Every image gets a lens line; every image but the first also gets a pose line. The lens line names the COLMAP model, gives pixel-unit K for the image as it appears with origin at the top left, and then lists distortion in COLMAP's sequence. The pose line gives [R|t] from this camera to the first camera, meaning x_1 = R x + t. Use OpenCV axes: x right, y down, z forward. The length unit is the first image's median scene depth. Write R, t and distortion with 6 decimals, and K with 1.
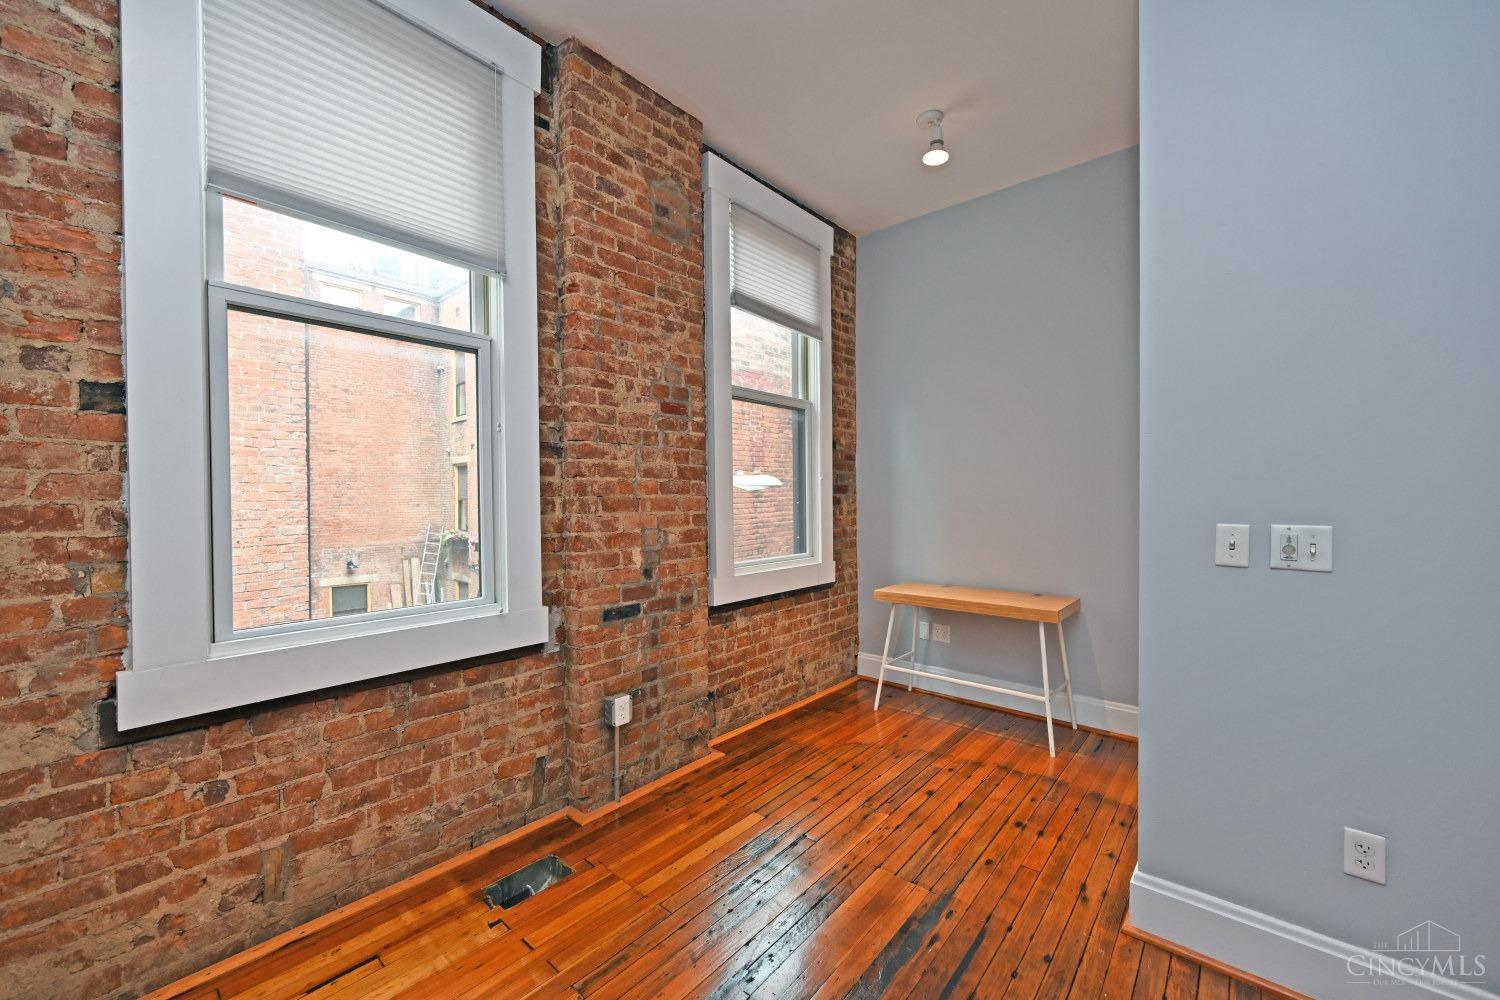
lens RADIAL K [[590.5, 0, 746.4], [0, 590.5, 499.4], [0, 0, 1]] dist [-0.003019, 0.000948]
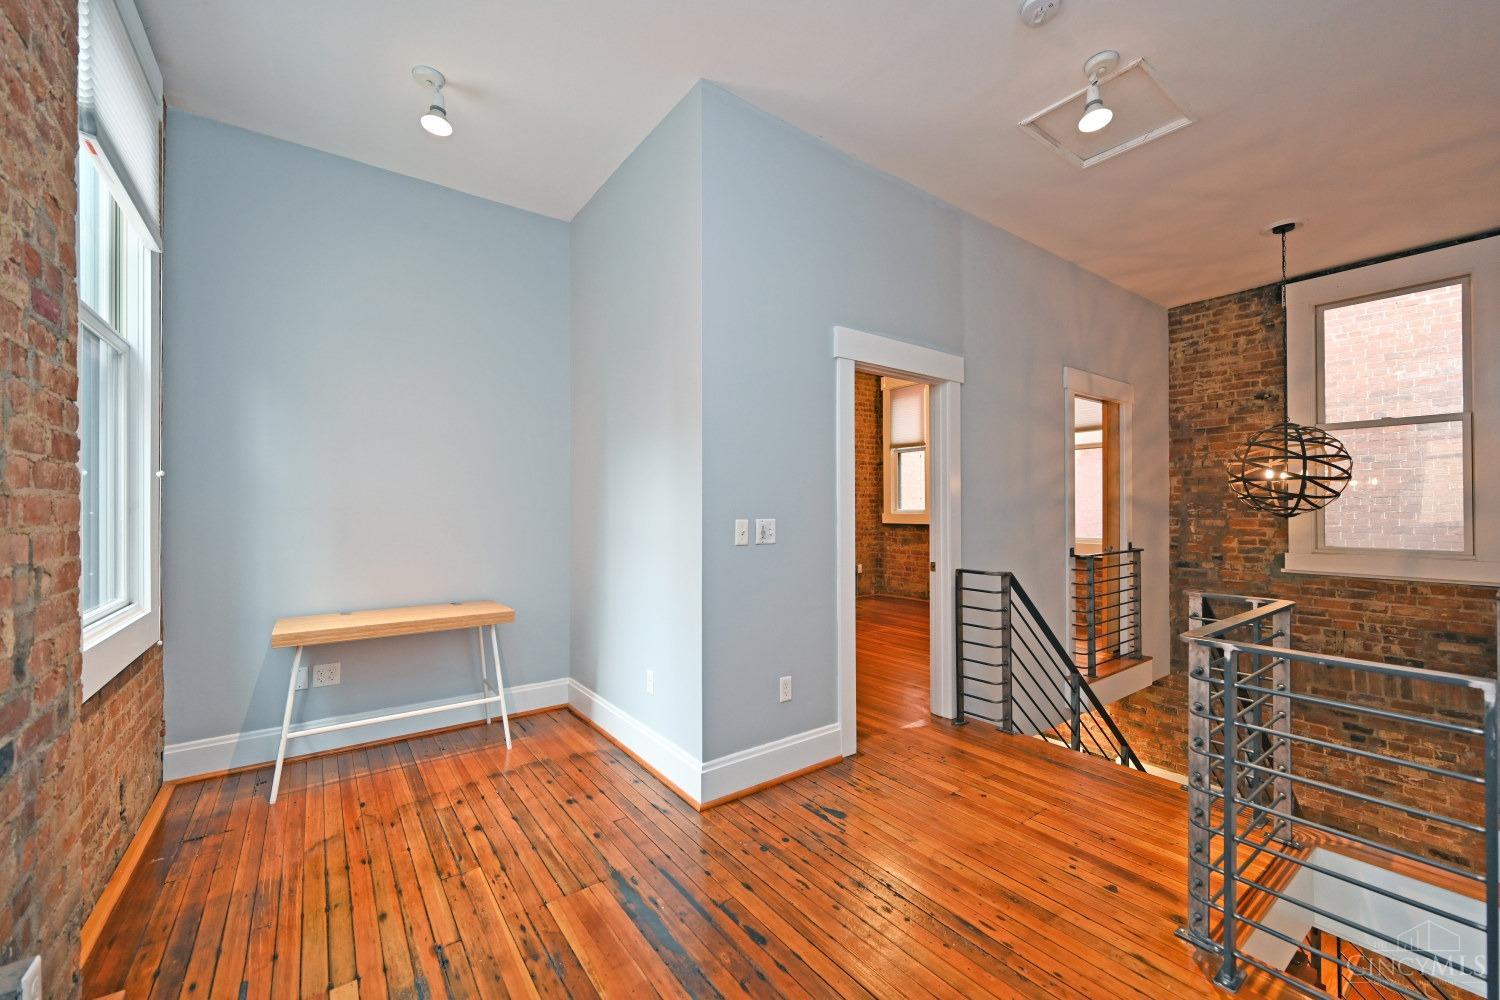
lens RADIAL K [[590.5, 0, 751.0], [0, 590.5, 500.8], [0, 0, 1]] dist [-0.003019, 0.000948]
pose [[0.210850, 0.018657, 0.977340, -0.456009], [0.004939, 0.999785, -0.020151, 0.012454], [-0.977506, 0.009076, 0.210713, 0.360274]]
